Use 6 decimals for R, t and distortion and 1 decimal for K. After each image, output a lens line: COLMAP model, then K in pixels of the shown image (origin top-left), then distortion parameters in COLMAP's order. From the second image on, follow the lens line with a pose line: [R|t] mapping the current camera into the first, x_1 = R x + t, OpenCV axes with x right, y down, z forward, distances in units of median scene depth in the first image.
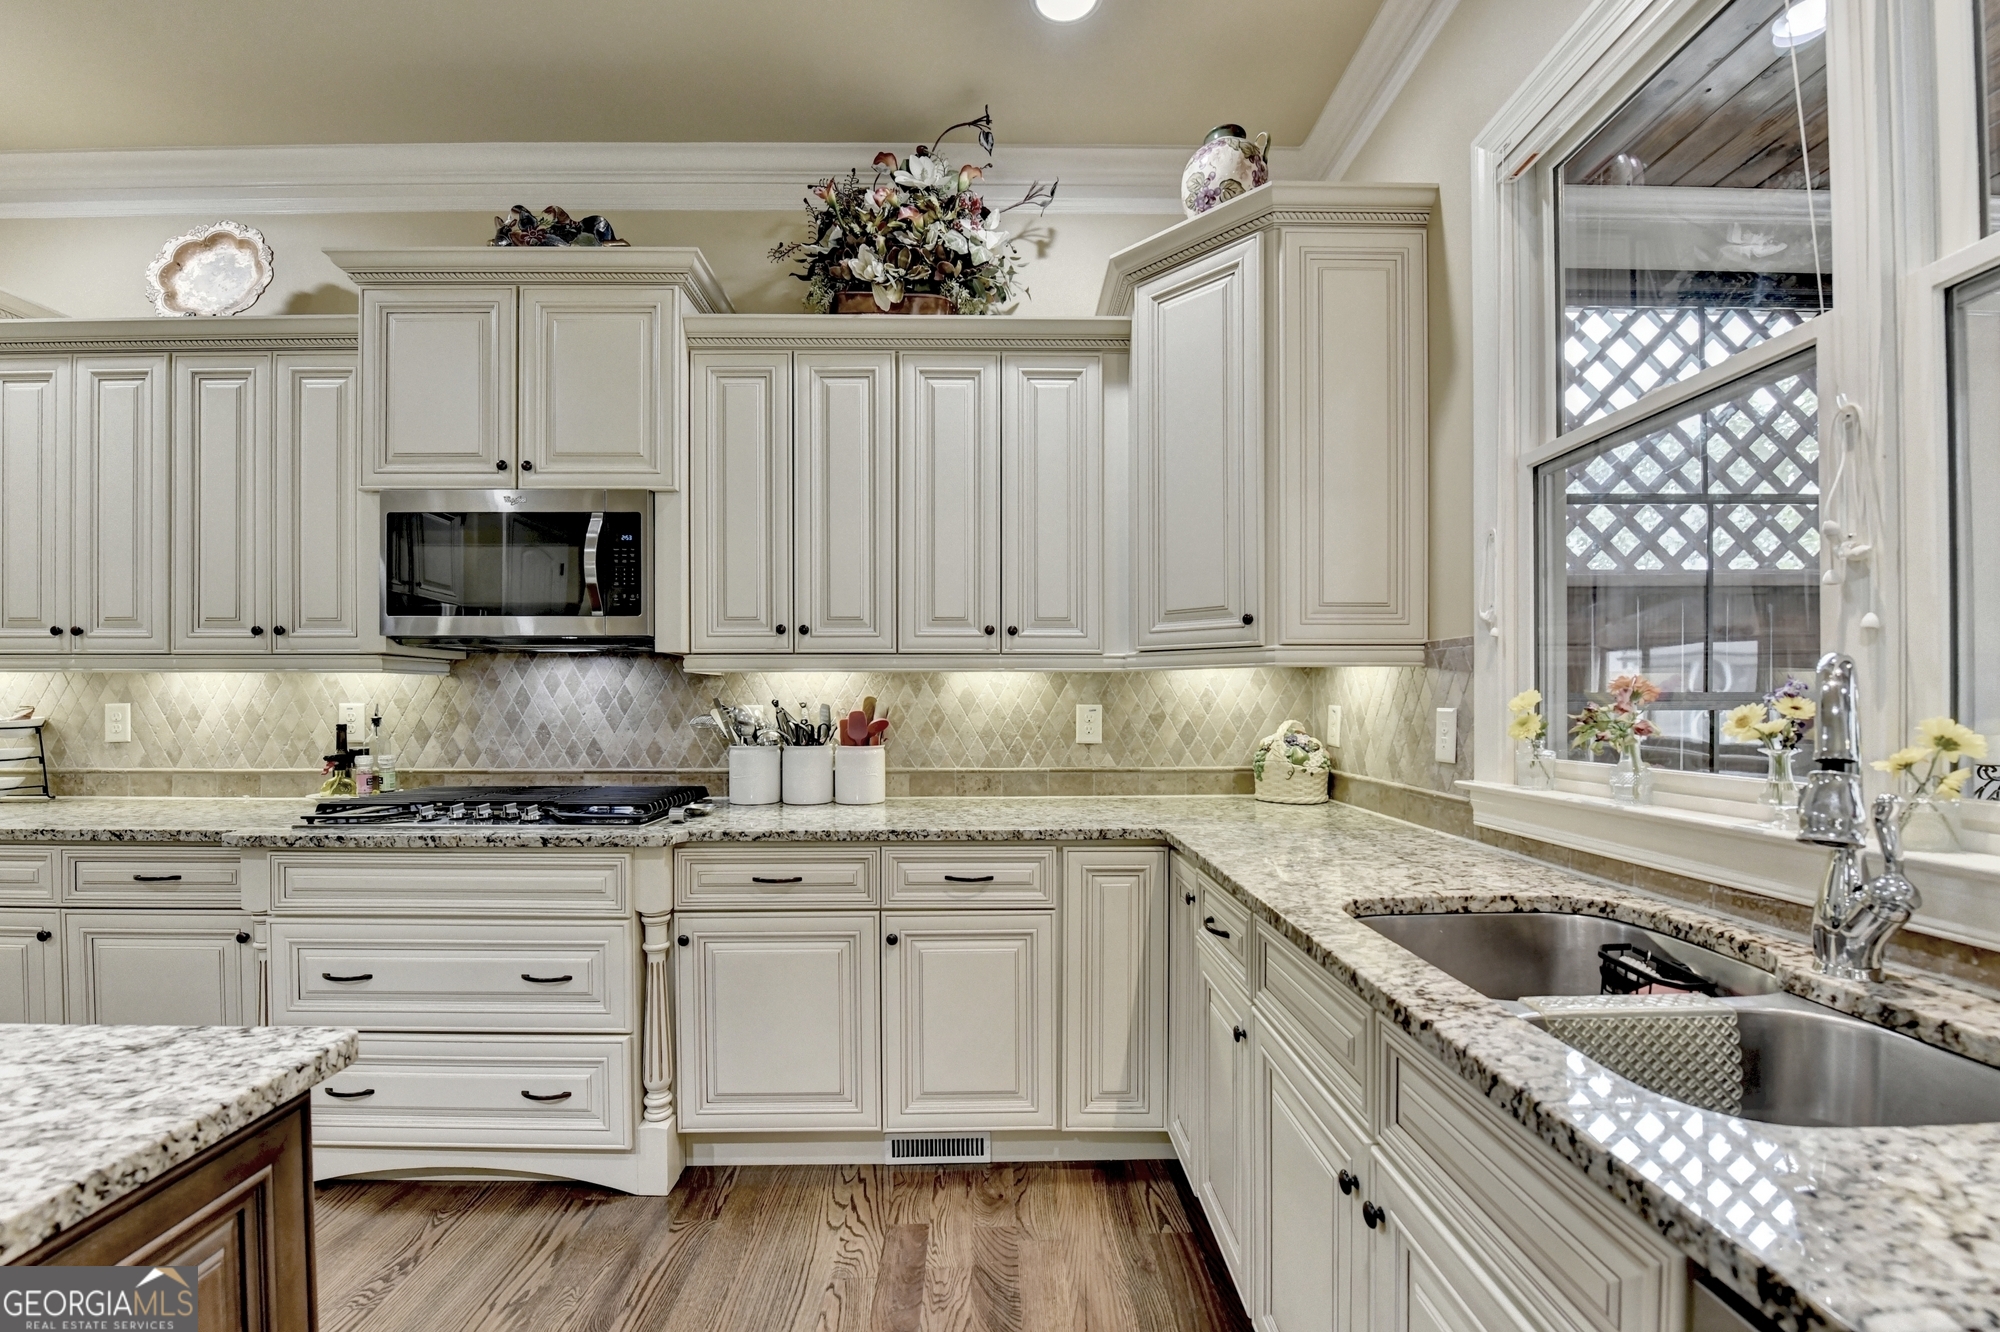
lens RADIAL K [[812.1, 0, 1007.3], [0, 812.1, 707.3], [0, 0, 1]] dist [-0.014103, -0.000146]
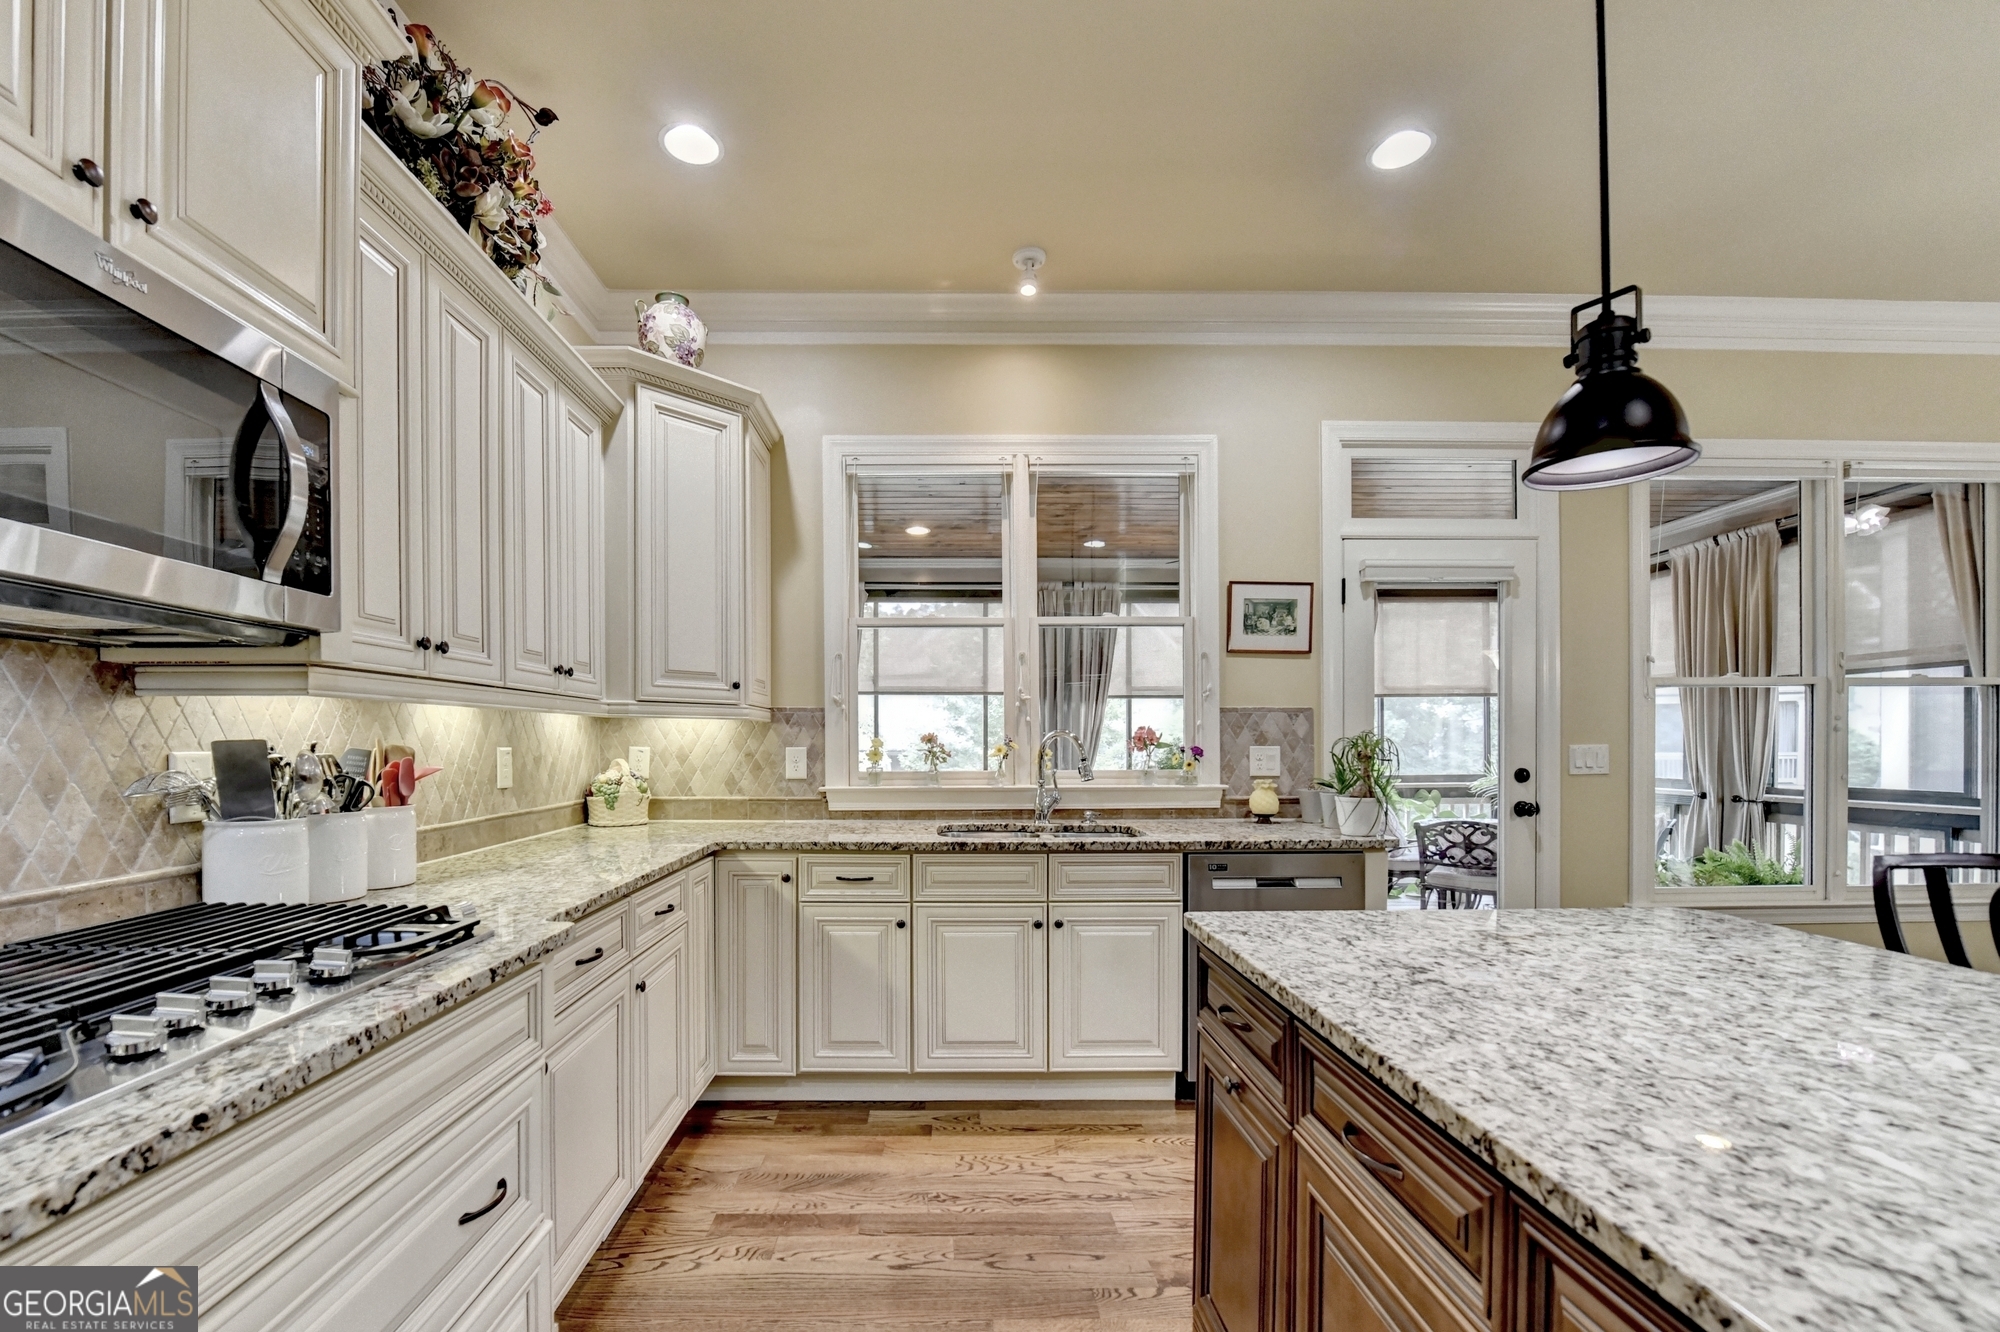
lens RADIAL K [[831.6, 0, 963.8], [0, 831.6, 747.2], [0, 0, 1]] dist [0.000604, 0.000097]
pose [[-0.000441, -0.006391, 0.999979, -0.916428], [0.007268, 0.999953, 0.006394, -0.005716], [-0.999973, 0.007270, -0.000394, 0.479306]]
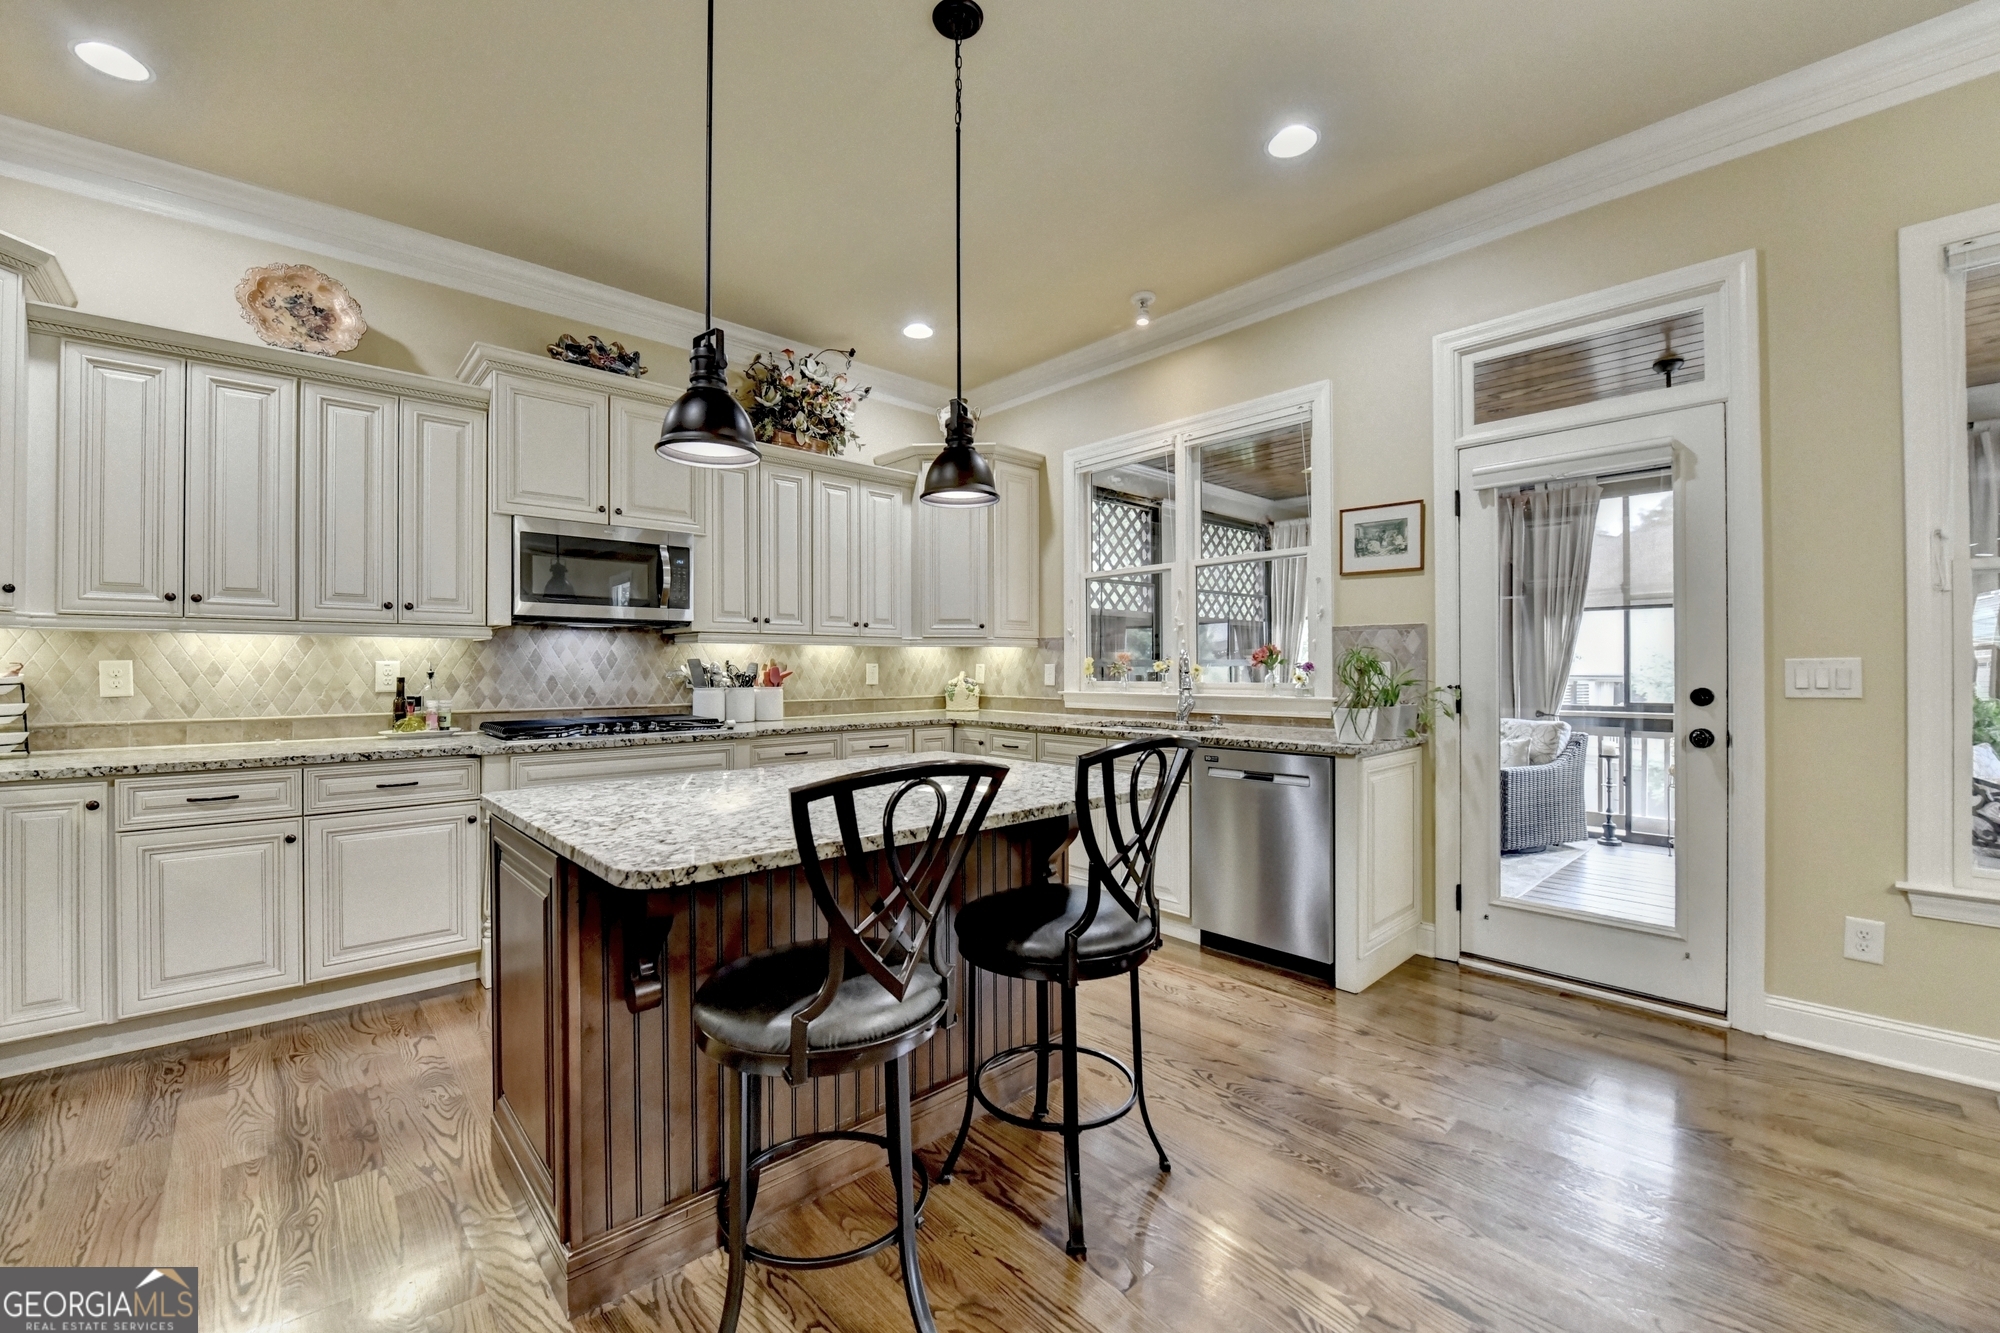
lens RADIAL K [[809.3, 0, 1000.0], [0, 809.3, 666.5], [0, 0, 1]] dist [-0.001021, -0.000043]
pose [[0.741353, -0.000367, 0.671116, -0.964020], [0.005690, 0.999967, -0.005739, 0.016299], [-0.671092, 0.008073, 0.741330, -0.591492]]
